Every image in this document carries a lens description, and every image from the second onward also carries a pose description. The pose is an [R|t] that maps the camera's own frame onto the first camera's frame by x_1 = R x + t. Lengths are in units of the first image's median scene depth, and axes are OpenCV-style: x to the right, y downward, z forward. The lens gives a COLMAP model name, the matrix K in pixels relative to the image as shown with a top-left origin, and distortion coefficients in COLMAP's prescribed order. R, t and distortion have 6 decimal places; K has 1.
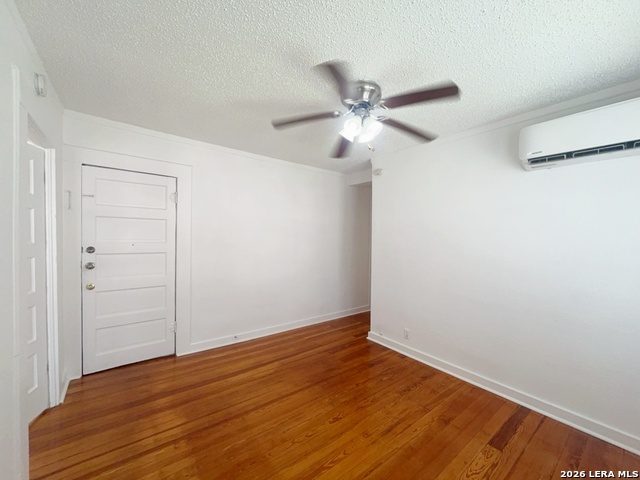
lens RADIAL K [[259.8, 0, 325.4], [0, 259.8, 240.0], [0, 0, 1]] dist [-0.003294, -0.000579]
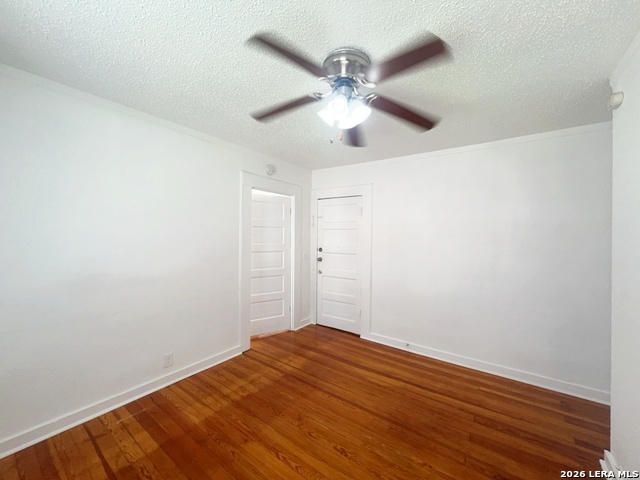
lens RADIAL K [[259.8, 0, 318.9], [0, 259.8, 240.3], [0, 0, 1]] dist [-0.003294, -0.000579]
pose [[0.263592, -0.005707, -0.964617, 0.696283], [-0.028903, 0.999487, -0.013812, 0.002276], [0.964201, 0.031521, 0.263291, 0.548999]]
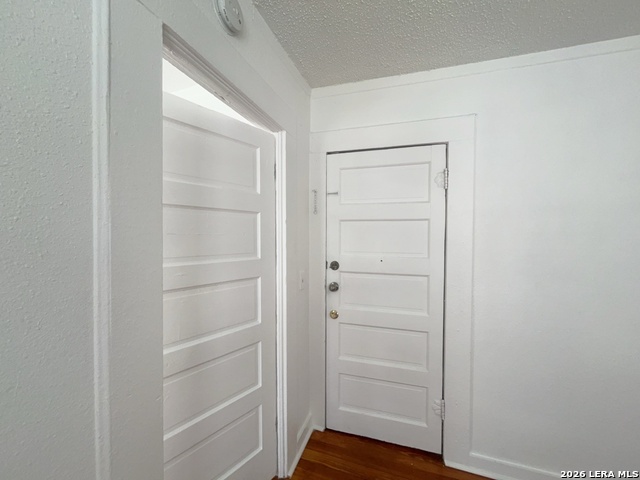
lens RADIAL K [[259.8, 0, 318.5], [0, 259.8, 239.9], [0, 0, 1]] dist [-0.003294, -0.000579]
pose [[0.543105, -0.004029, -0.839655, -0.300213], [-0.011645, 0.999856, -0.012330, -0.025821], [0.839584, 0.016474, 0.542980, 0.550693]]
